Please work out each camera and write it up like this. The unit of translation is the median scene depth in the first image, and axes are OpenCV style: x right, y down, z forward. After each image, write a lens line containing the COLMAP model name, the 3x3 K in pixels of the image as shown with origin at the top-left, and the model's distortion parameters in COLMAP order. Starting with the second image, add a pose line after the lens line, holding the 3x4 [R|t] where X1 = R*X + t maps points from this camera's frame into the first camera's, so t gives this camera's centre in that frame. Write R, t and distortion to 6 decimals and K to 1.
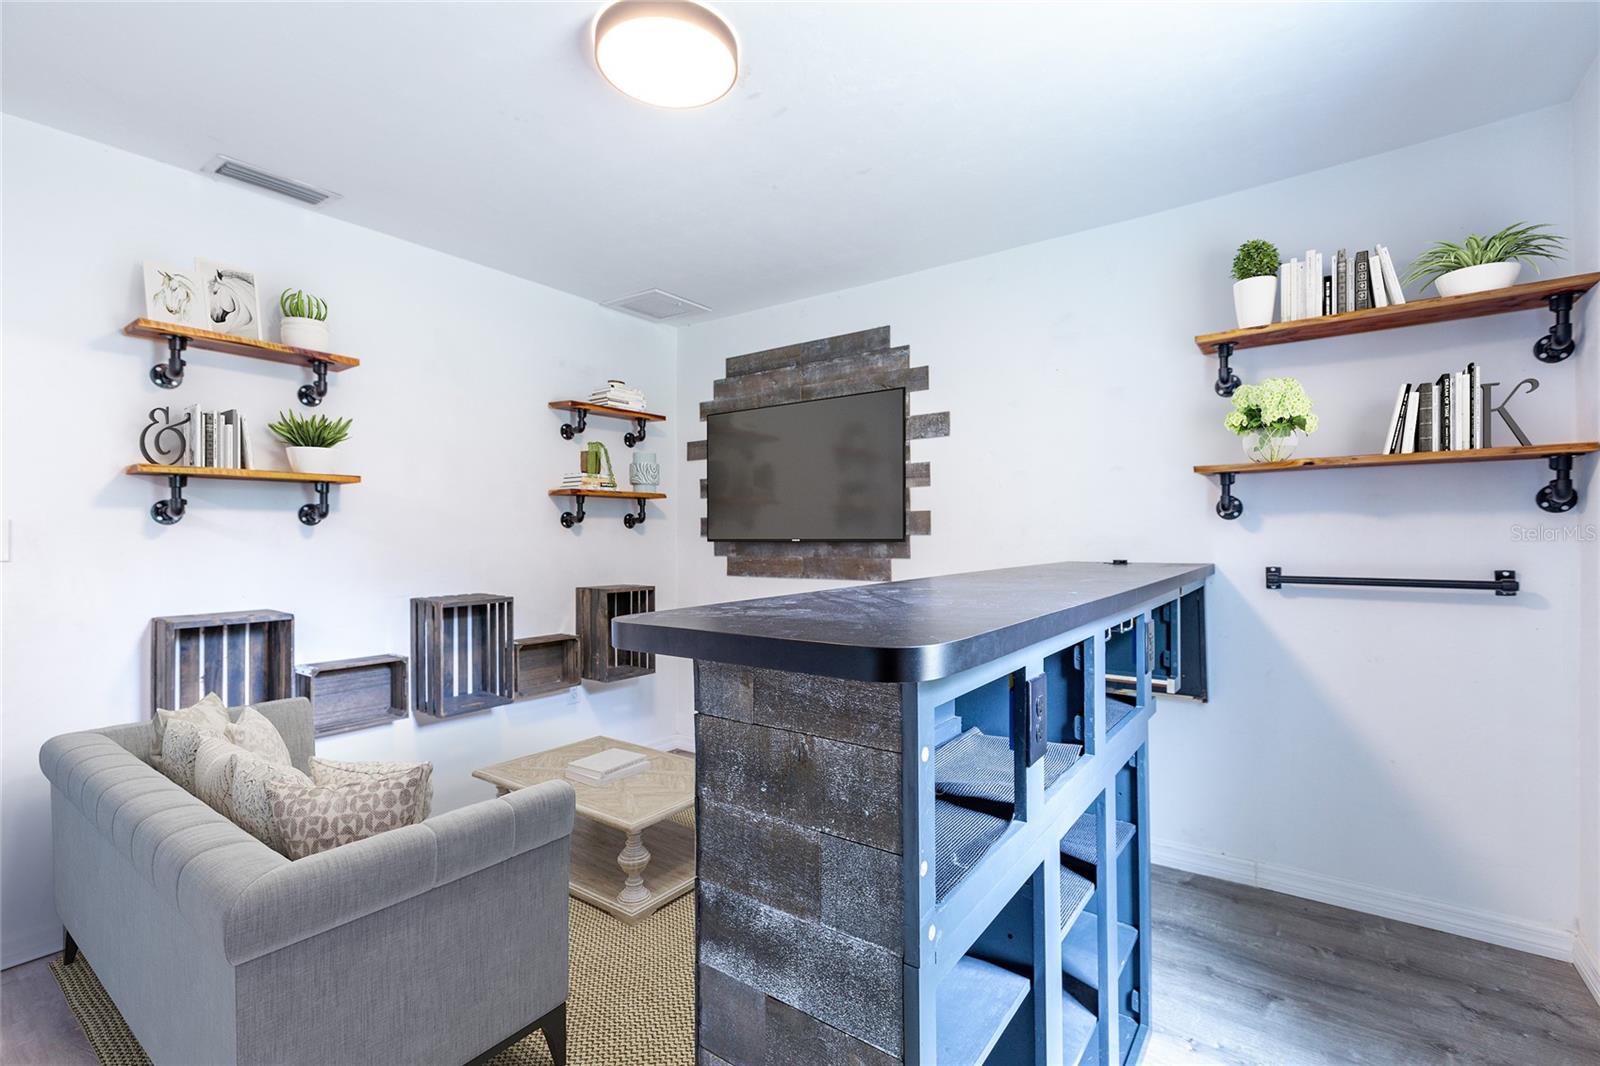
lens RADIAL K [[721.6, 0, 804.0], [0, 721.6, 523.1], [0, 0, 1]] dist [0.002502, 0.000300]
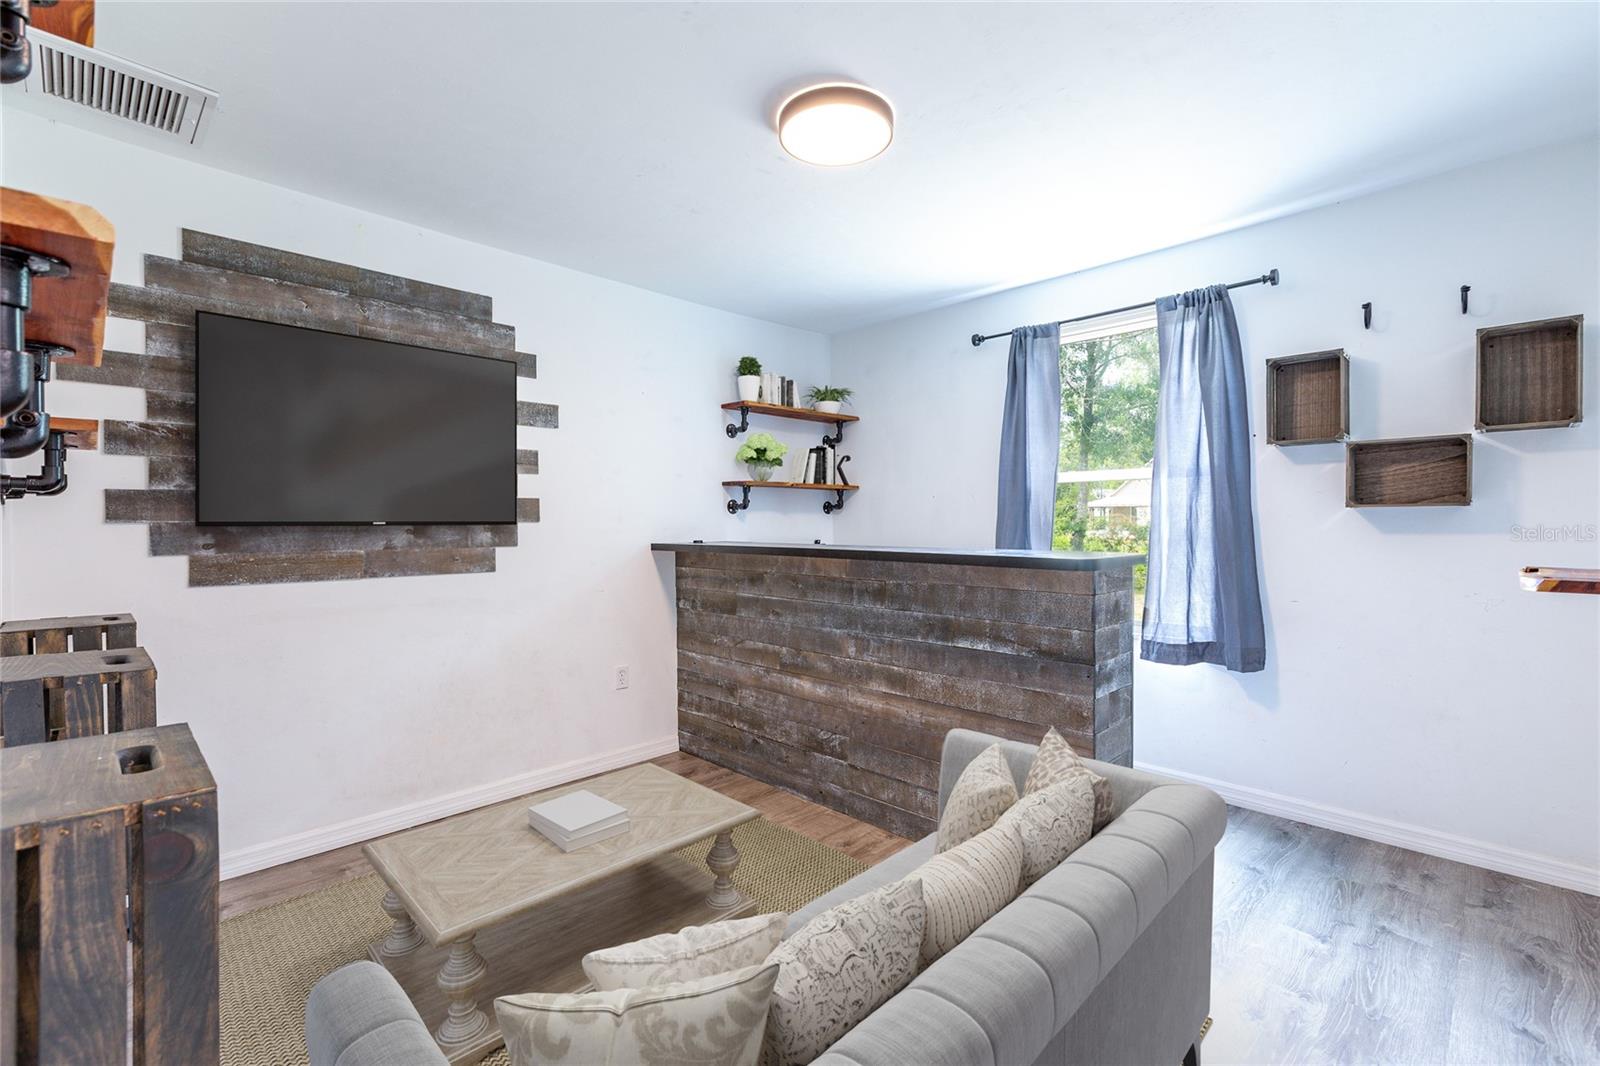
lens RADIAL K [[721.6, 0, 804.0], [0, 721.6, 523.1], [0, 0, 1]] dist [0.002502, 0.000300]
pose [[0.125346, 0.001304, 0.992112, -0.781881], [-0.021382, 0.999770, 0.001388, 0.008192], [-0.991883, -0.021387, 0.125345, 0.491636]]
